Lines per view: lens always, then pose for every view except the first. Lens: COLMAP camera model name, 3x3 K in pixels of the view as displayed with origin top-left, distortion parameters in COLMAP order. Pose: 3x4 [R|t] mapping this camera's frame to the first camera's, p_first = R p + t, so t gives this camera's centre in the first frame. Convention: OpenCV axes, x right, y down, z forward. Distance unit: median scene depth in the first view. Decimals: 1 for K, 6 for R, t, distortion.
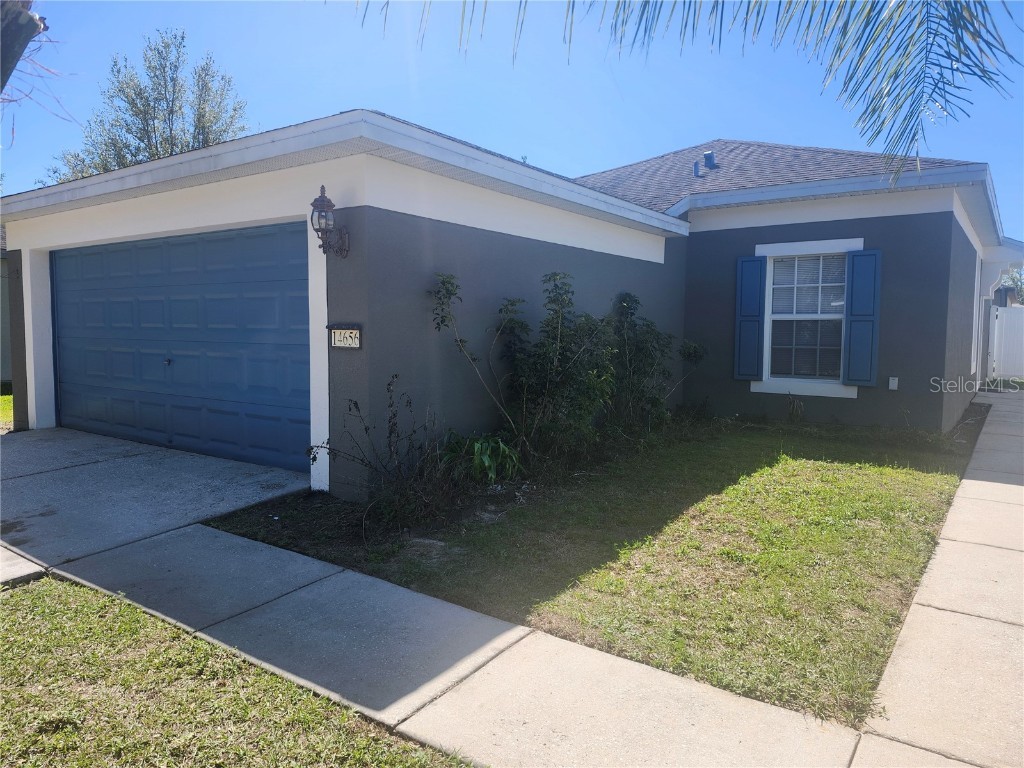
lens RADIAL K [[716.5, 0, 497.9], [0, 716.5, 370.8], [0, 0, 1]] dist [0.063853, -0.072704]
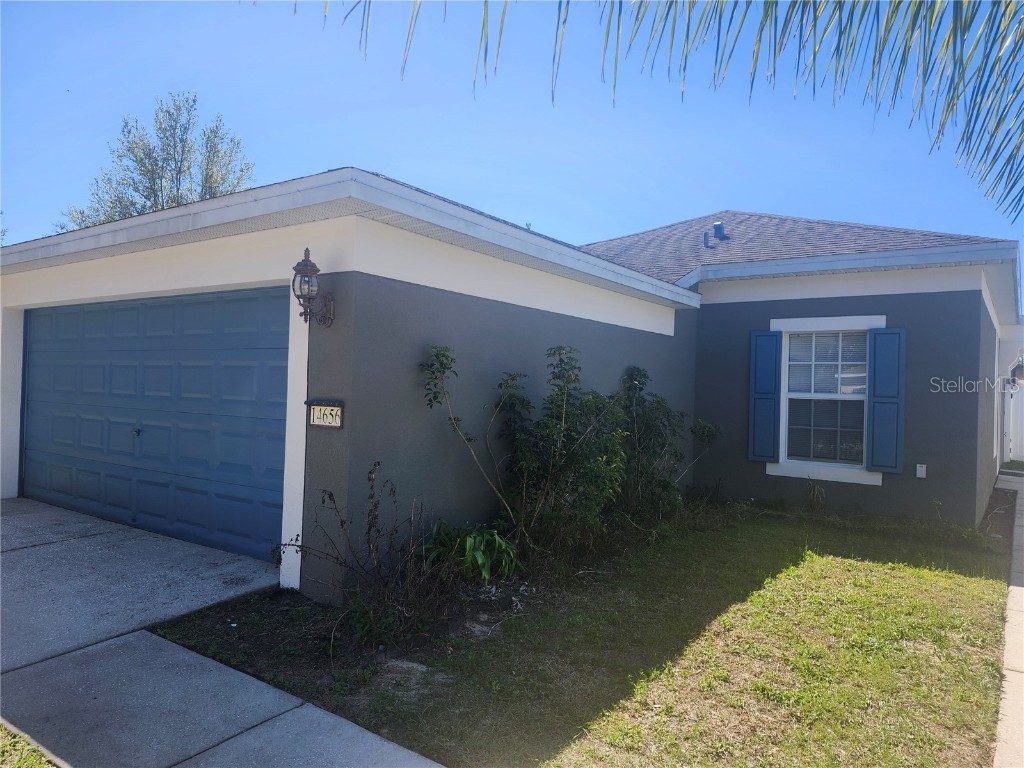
lens RADIAL K [[716.5, 0, 497.9], [0, 716.5, 370.8], [0, 0, 1]] dist [0.063853, -0.072704]
pose [[0.999728, 0.023257, -0.001696, 0.002240], [-0.023316, 0.996052, -0.085654, -0.027094], [-0.000303, 0.085670, 0.996324, 0.094772]]
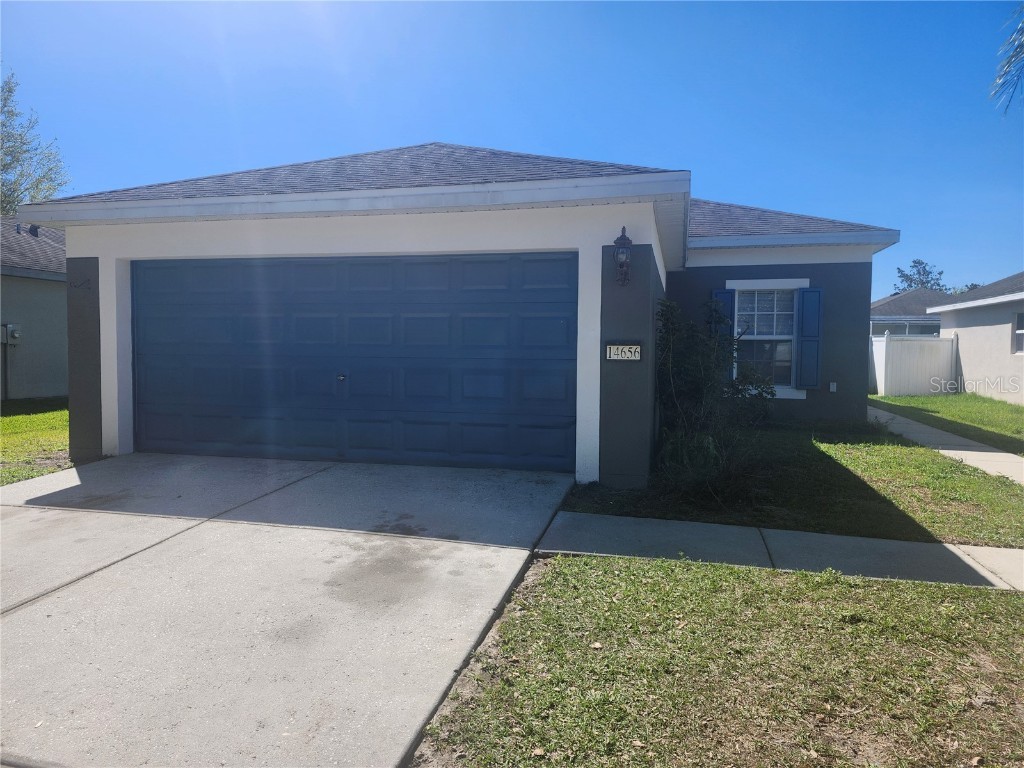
lens RADIAL K [[716.5, 0, 497.9], [0, 716.5, 370.8], [0, 0, 1]] dist [0.063853, -0.072704]
pose [[0.931521, -0.010319, 0.363540, -0.774504], [0.019991, 0.999539, -0.022852, 0.007795], [-0.363137, 0.028555, 0.931298, -0.038443]]
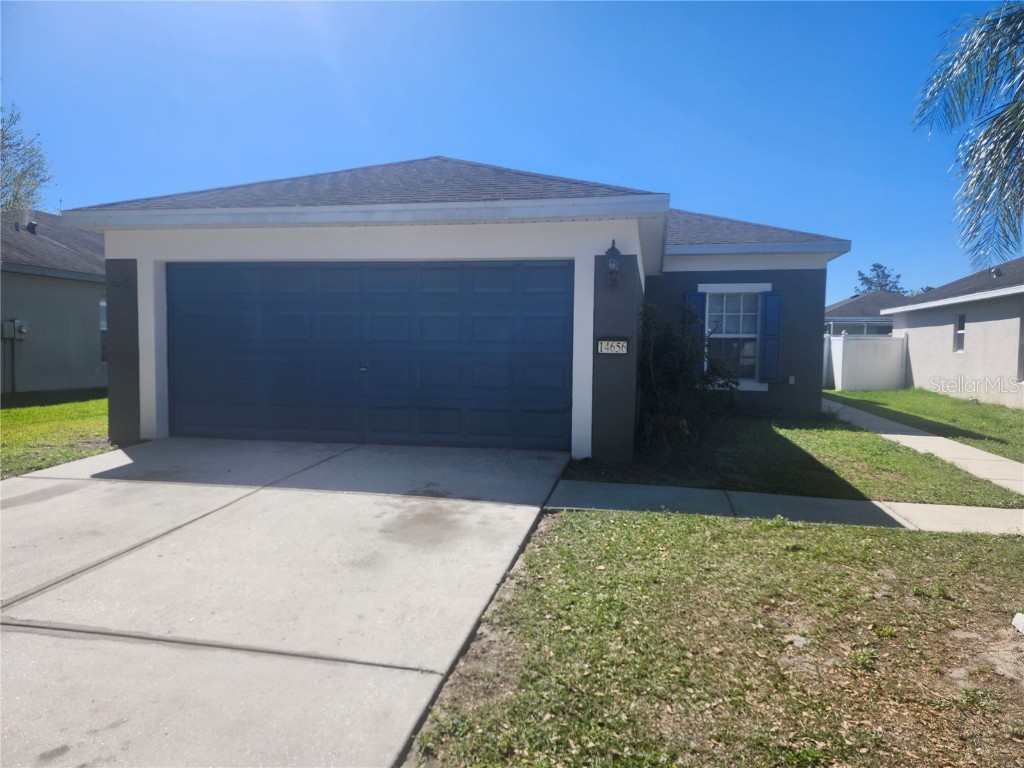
lens RADIAL K [[705.1, 0, 513.9], [0, 705.1, 378.4], [0, 0, 1]] dist [0.093388, -0.113240]
pose [[0.910507, -0.013919, 0.413260, -0.881699], [0.019194, 0.999779, -0.008616, 0.022075], [-0.413049, 0.015777, 0.910572, -0.166293]]
